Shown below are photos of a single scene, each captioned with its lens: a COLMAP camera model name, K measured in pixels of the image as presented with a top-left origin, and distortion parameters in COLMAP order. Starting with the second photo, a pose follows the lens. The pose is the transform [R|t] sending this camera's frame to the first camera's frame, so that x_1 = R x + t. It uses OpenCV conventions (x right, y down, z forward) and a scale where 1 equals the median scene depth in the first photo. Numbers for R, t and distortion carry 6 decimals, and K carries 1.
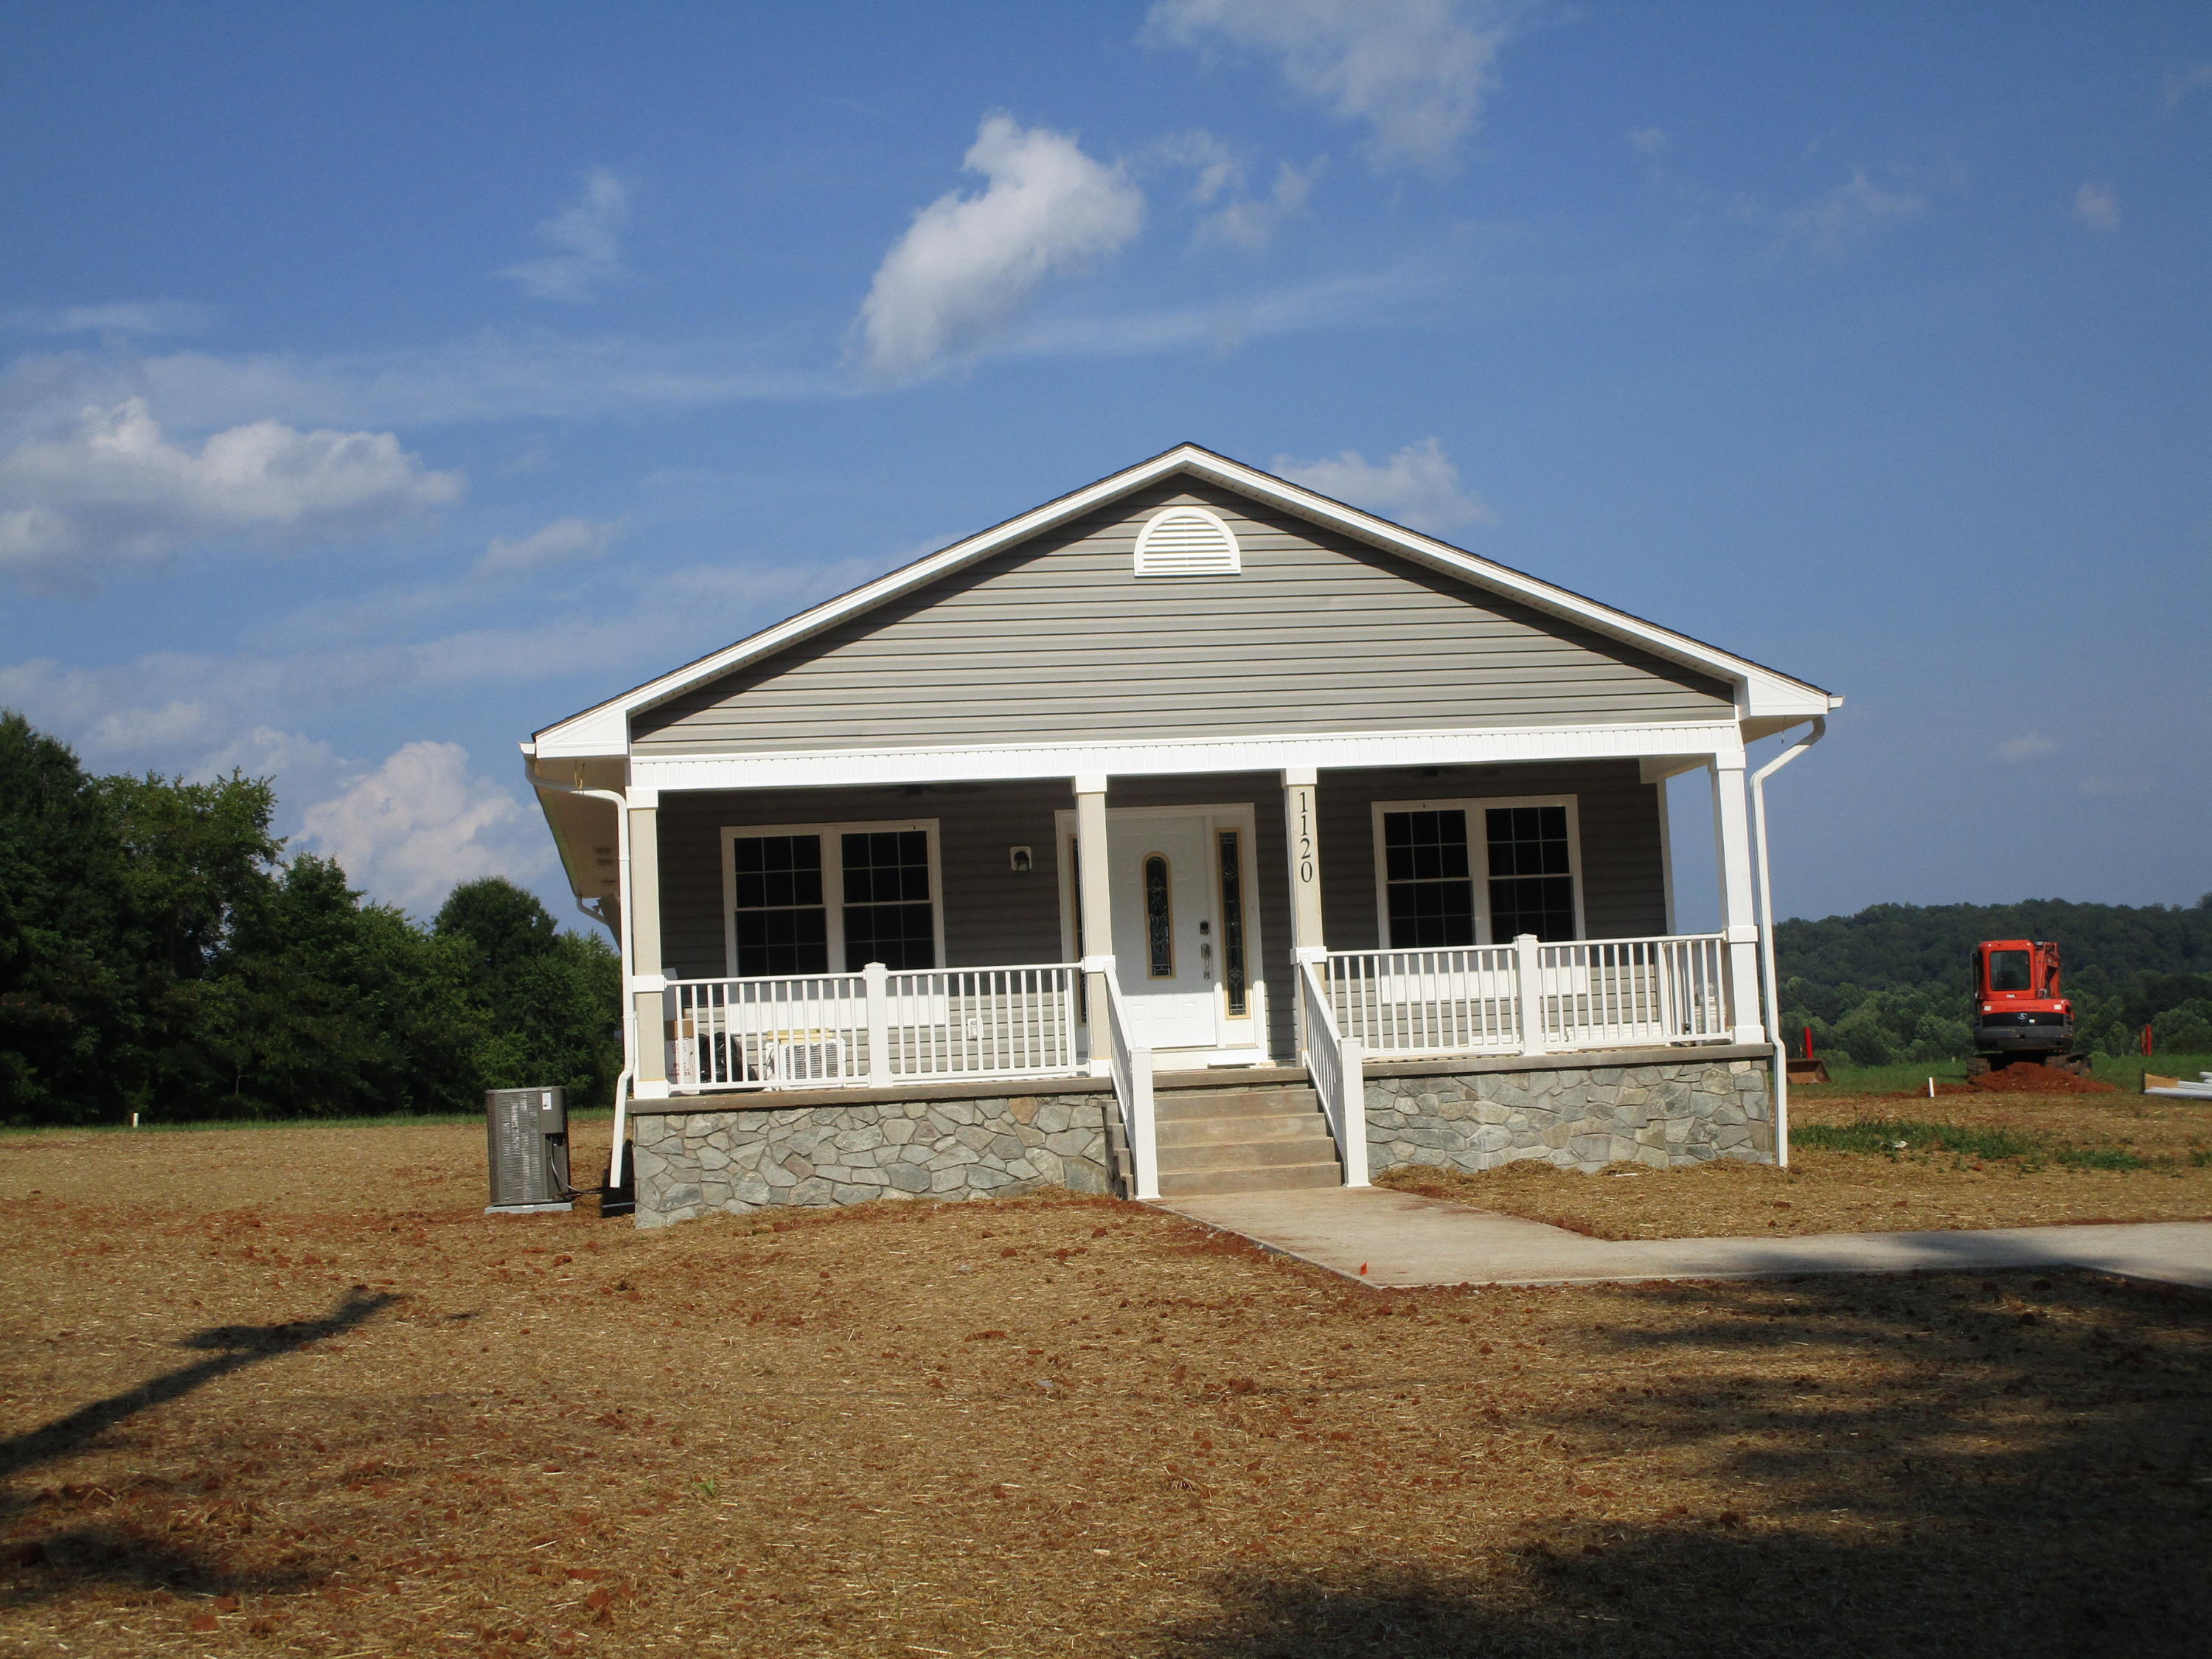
lens RADIAL K [[3008.5, 0, 1109.2], [0, 3008.5, 815.1], [0, 0, 1]] dist [-0.034233, 0.000000]
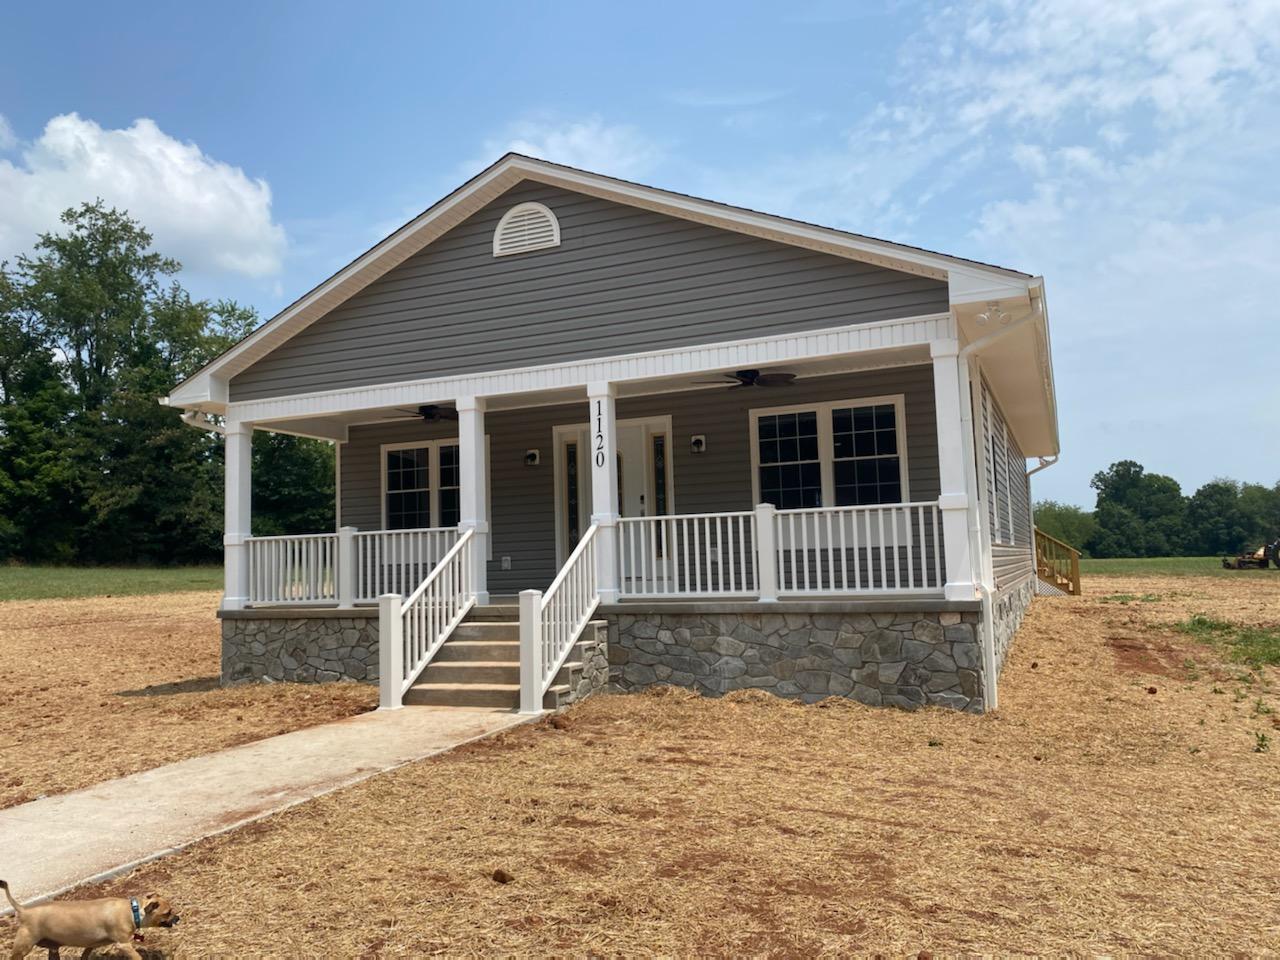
lens RADIAL K [[956.2, 0, 628.3], [0, 956.2, 481.4], [0, 0, 1]] dist [0.070079, -0.009769]
pose [[0.855720, -0.020612, -0.517028, 0.297503], [0.037937, 0.999016, 0.022960, 0.019258], [0.516046, -0.039262, 0.855661, 0.636408]]
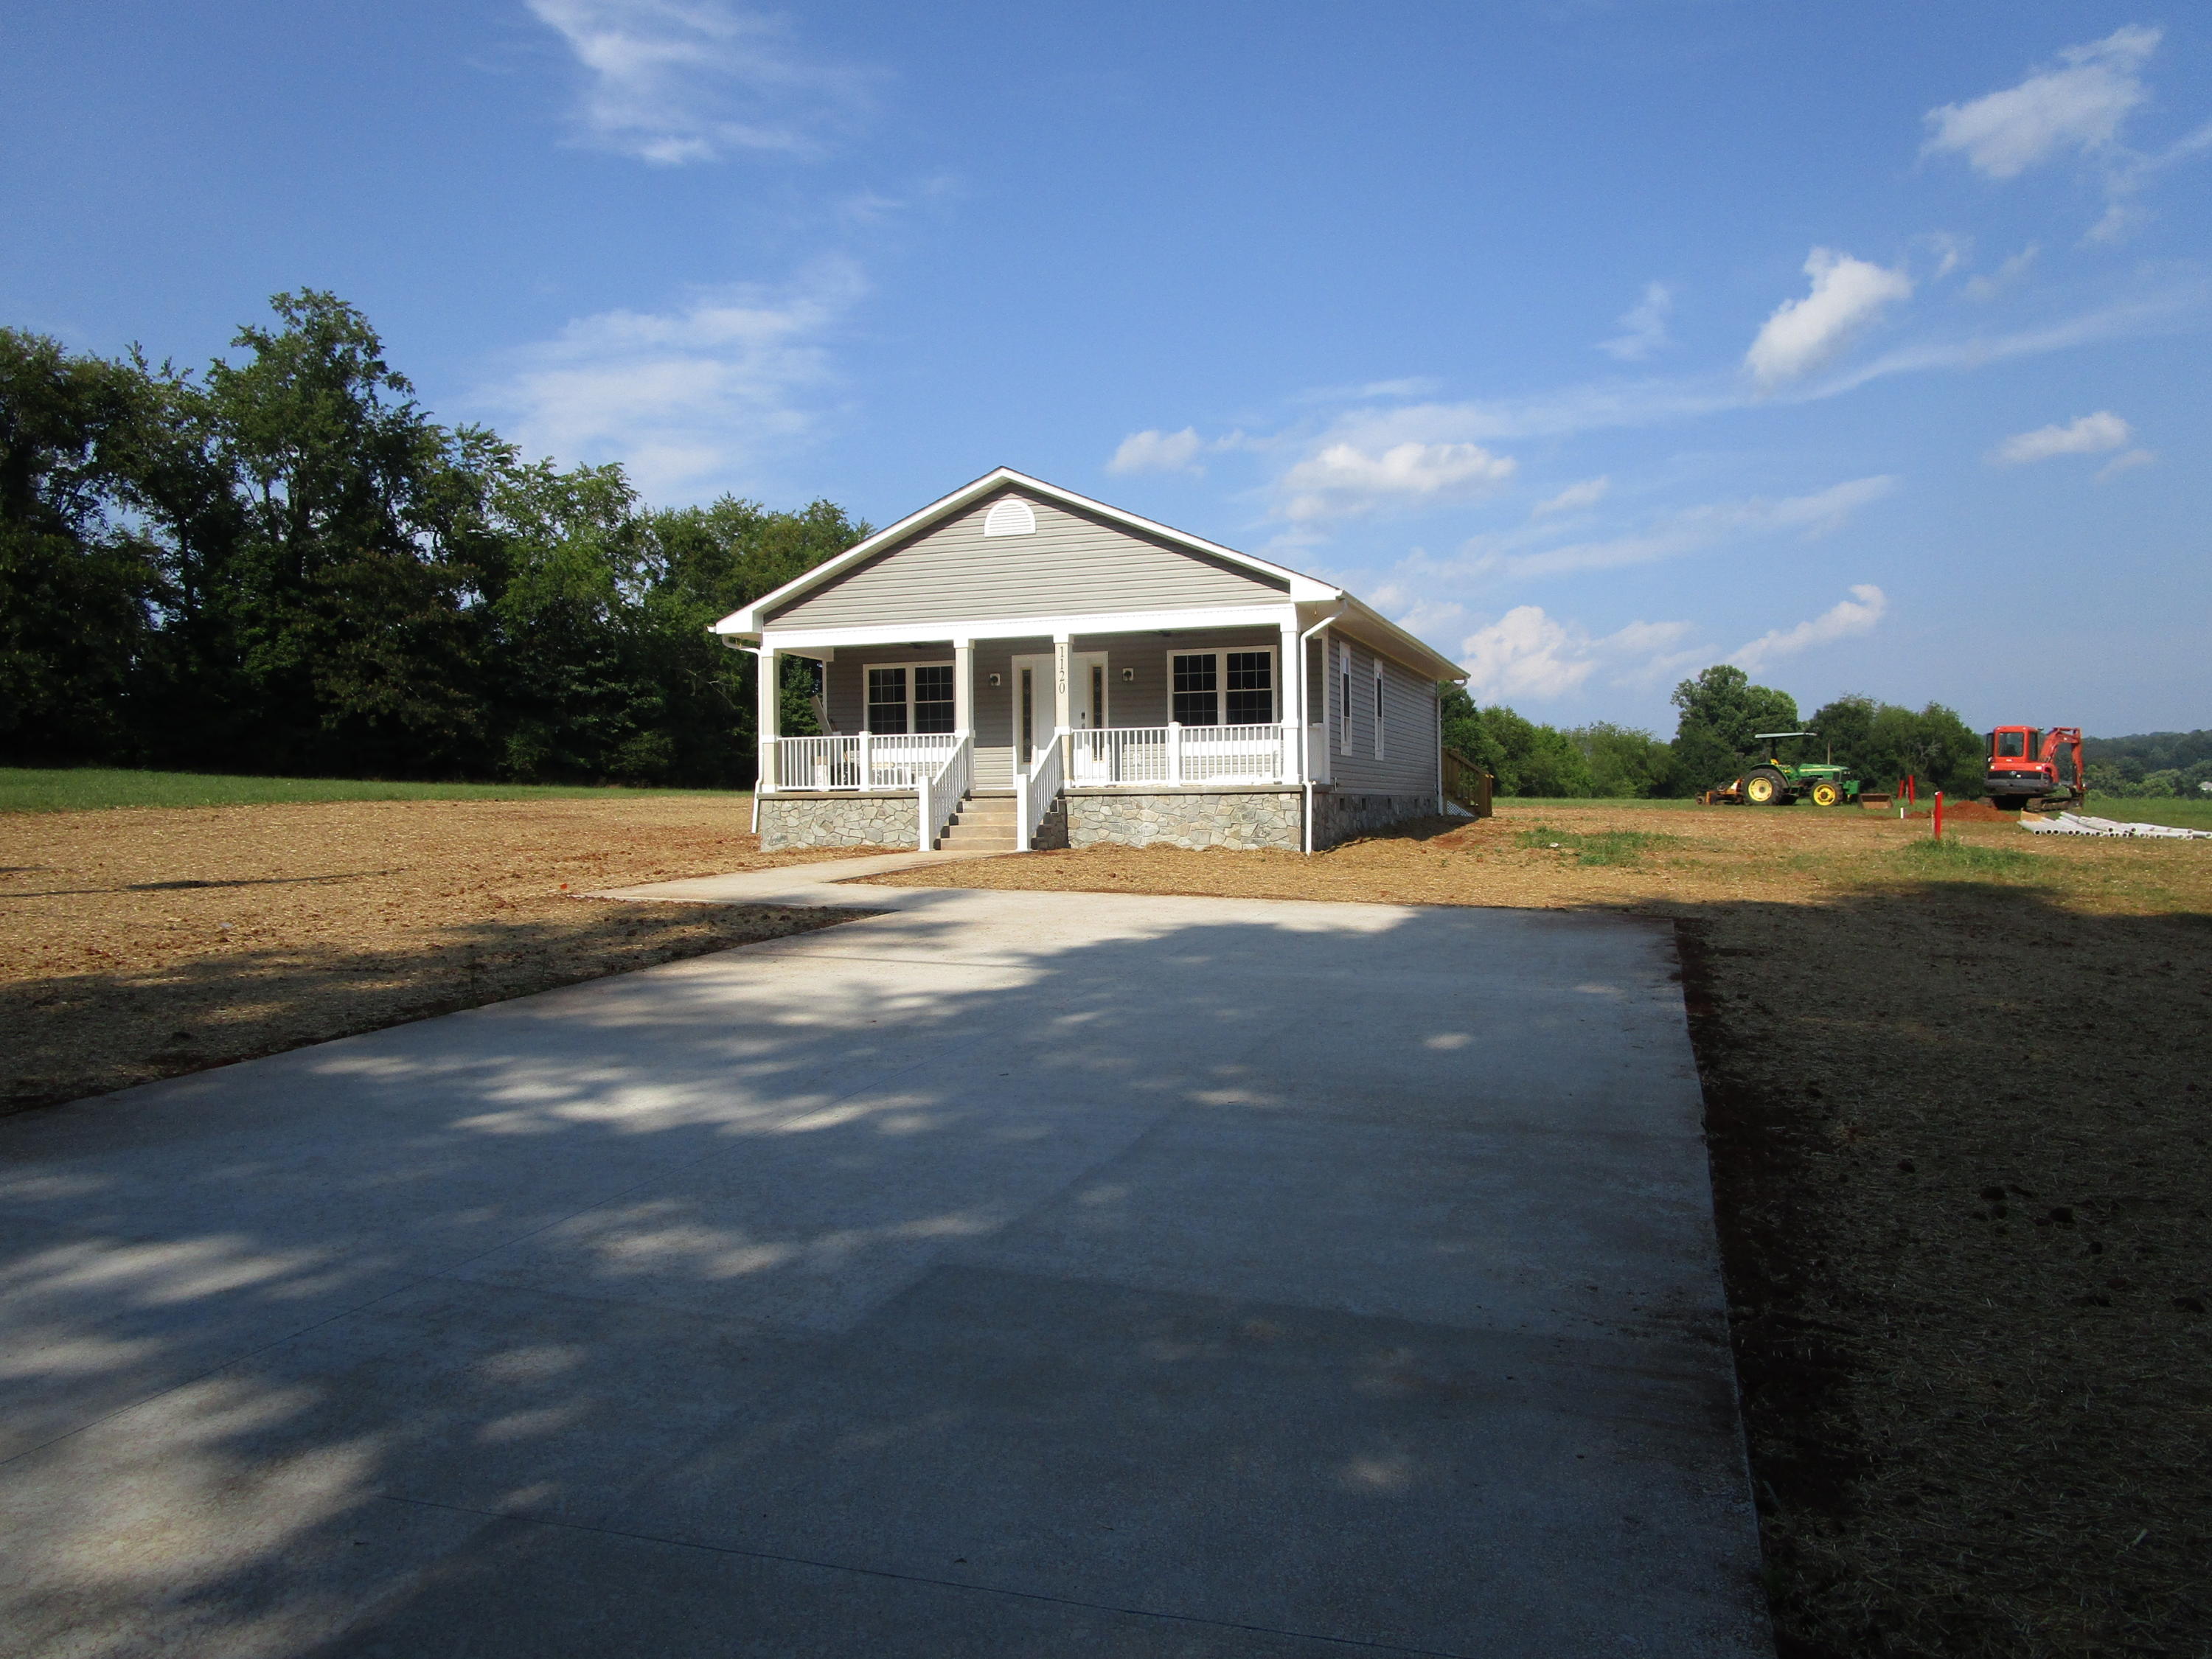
lens RADIAL K [[1514.0, 0, 1108.5], [0, 1514.0, 813.0], [0, 0, 1]] dist [-0.045332, 0.007758]
pose [[0.894994, 0.043203, -0.443981, 0.526830], [0.008914, 0.993368, 0.114633, -0.012738], [0.445989, -0.106554, 0.888673, 0.138357]]
